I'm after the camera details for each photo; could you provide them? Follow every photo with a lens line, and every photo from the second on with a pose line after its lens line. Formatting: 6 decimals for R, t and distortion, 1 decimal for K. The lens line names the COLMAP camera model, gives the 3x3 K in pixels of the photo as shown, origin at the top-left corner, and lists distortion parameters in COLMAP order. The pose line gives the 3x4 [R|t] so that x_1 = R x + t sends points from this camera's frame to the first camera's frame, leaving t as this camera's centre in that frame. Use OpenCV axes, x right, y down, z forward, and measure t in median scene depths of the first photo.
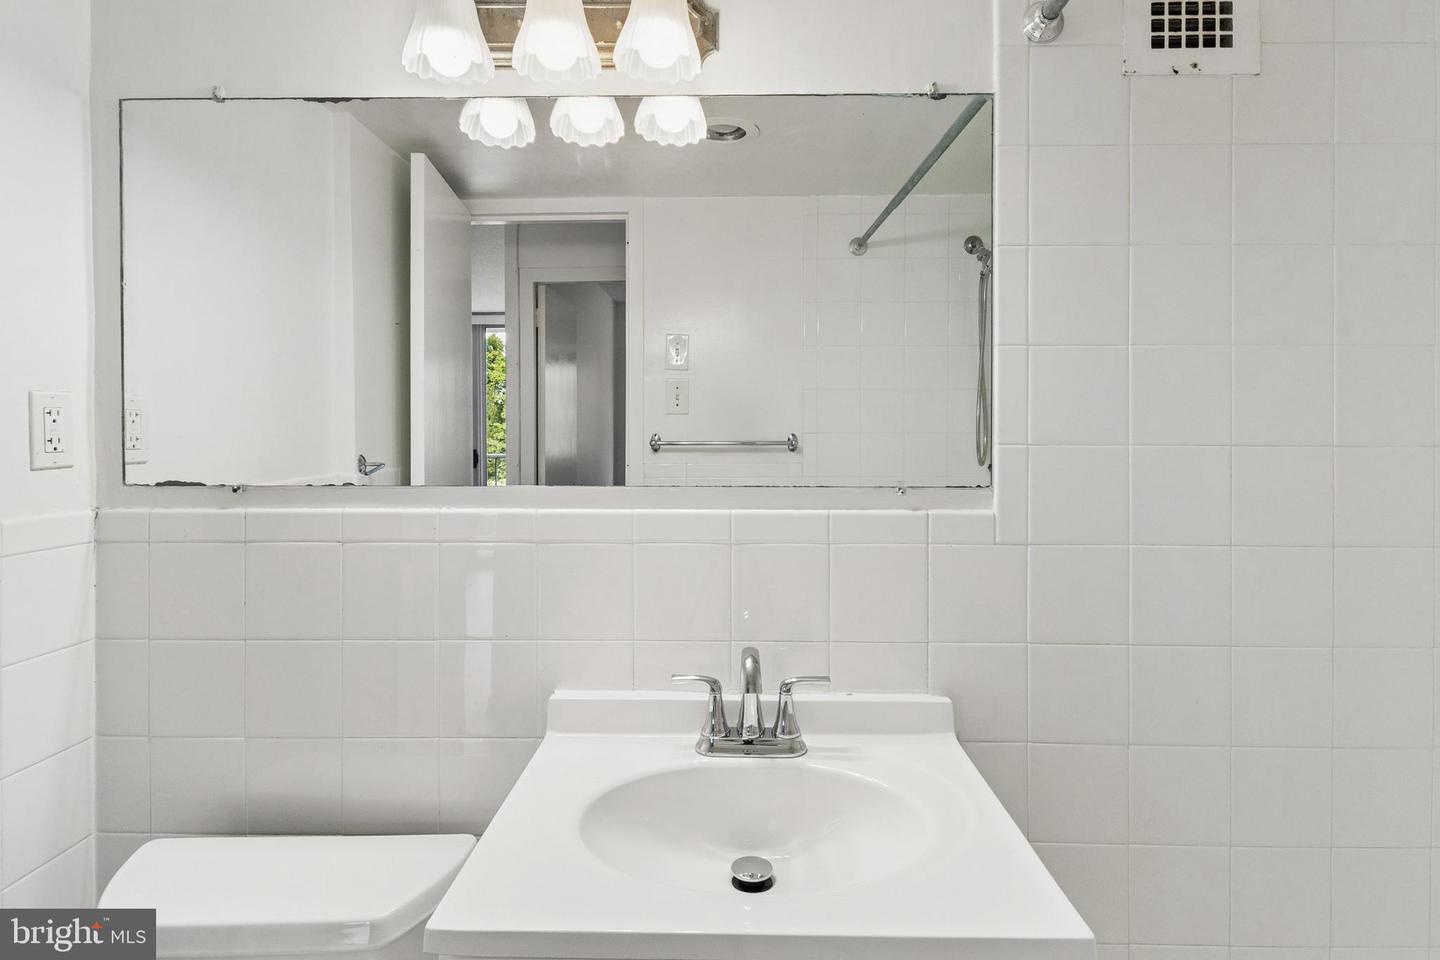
lens RADIAL K [[766.9, 0, 699.8], [0, 766.9, 435.1], [0, 0, 1]] dist [-0.000361, 0.000763]
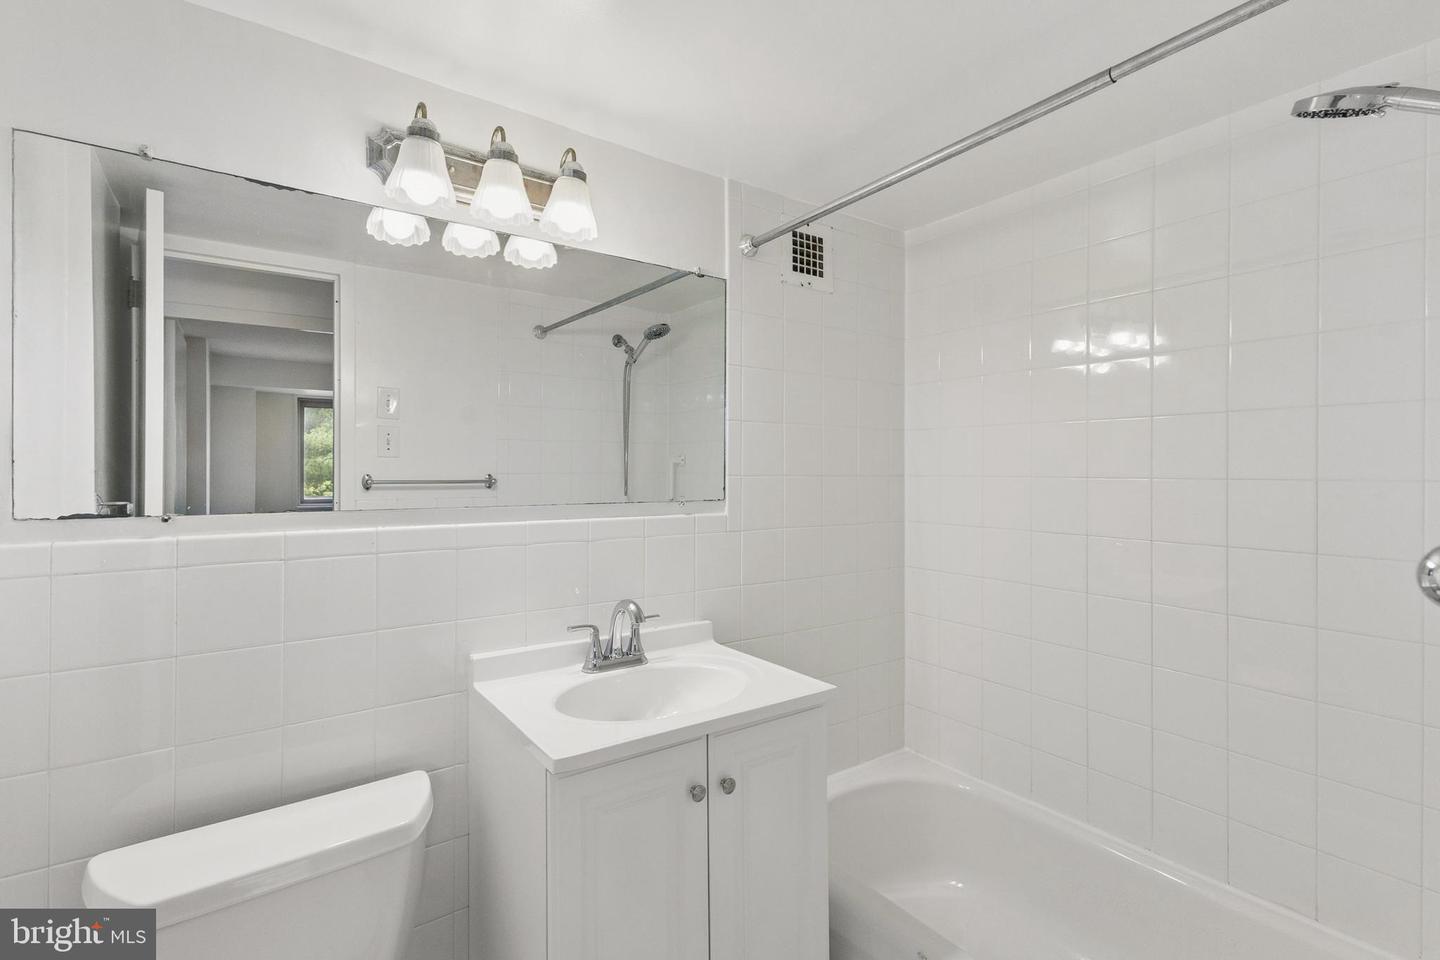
lens RADIAL K [[655.7, 0, 720.0], [0, 655.7, 480.0], [0, 0, 1]] dist [0.003015, 0.000273]
pose [[0.808423, -0.006505, 0.588565, -0.522632], [0.005415, 0.999979, 0.003614, 0.015754], [-0.588576, 0.000266, 0.808441, -0.222650]]
